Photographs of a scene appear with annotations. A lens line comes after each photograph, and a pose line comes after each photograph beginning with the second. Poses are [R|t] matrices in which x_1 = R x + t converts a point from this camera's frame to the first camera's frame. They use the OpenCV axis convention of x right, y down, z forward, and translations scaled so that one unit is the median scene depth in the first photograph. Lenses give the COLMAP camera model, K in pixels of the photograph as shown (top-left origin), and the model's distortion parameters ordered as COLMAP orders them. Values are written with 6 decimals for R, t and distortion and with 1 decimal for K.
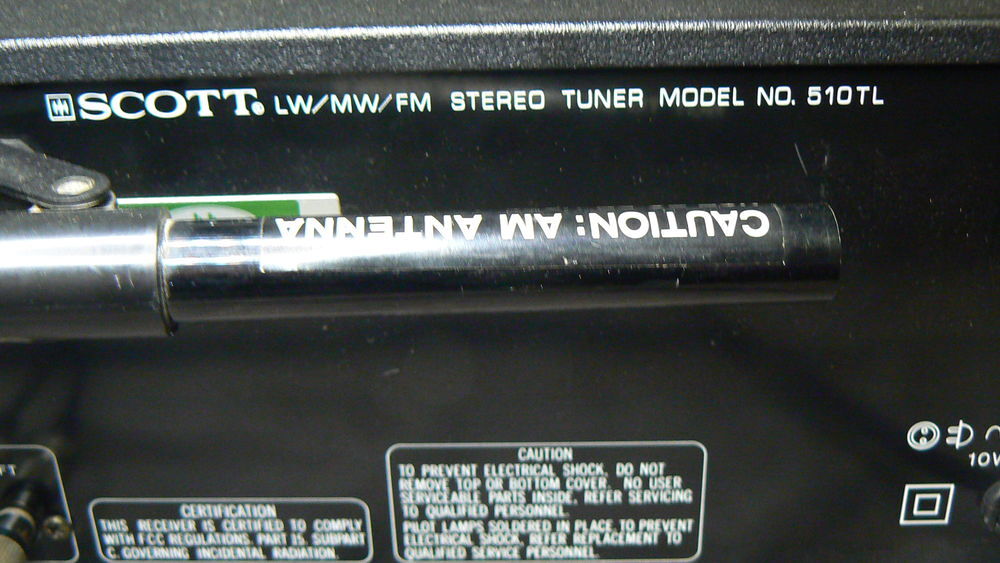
lens RADIAL K [[1379.0, 0, 500.0], [0, 1379.0, 281.5], [0, 0, 1]] dist [-0.153413, 0.118140]
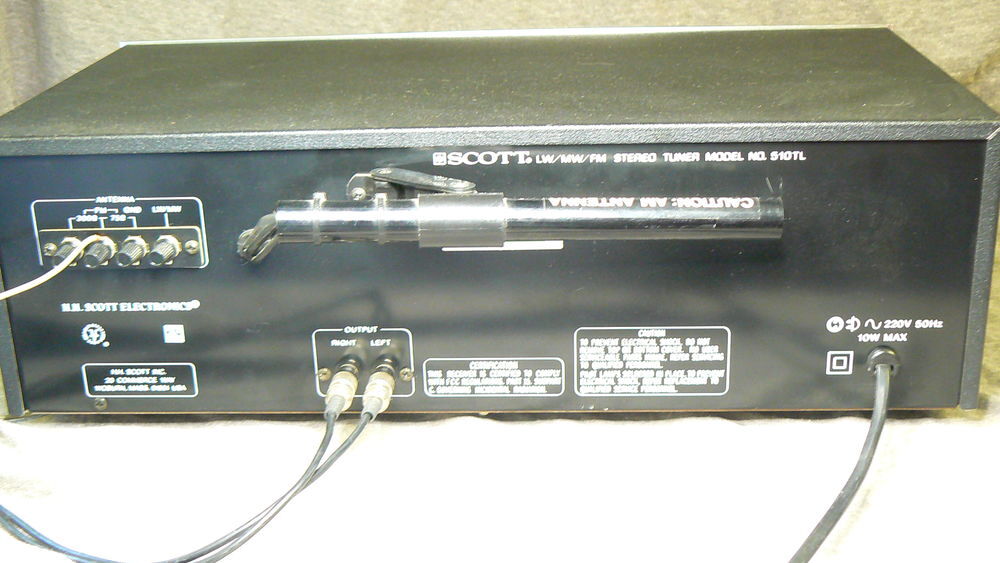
lens RADIAL K [[1379.0, 0, 500.0], [0, 1379.0, 281.5], [0, 0, 1]] dist [-0.153413, 0.118140]
pose [[0.999562, 0.007425, -0.028651, -0.135690], [-0.010970, 0.992018, -0.125622, 0.308378], [0.027489, 0.125881, 0.991664, -1.060857]]
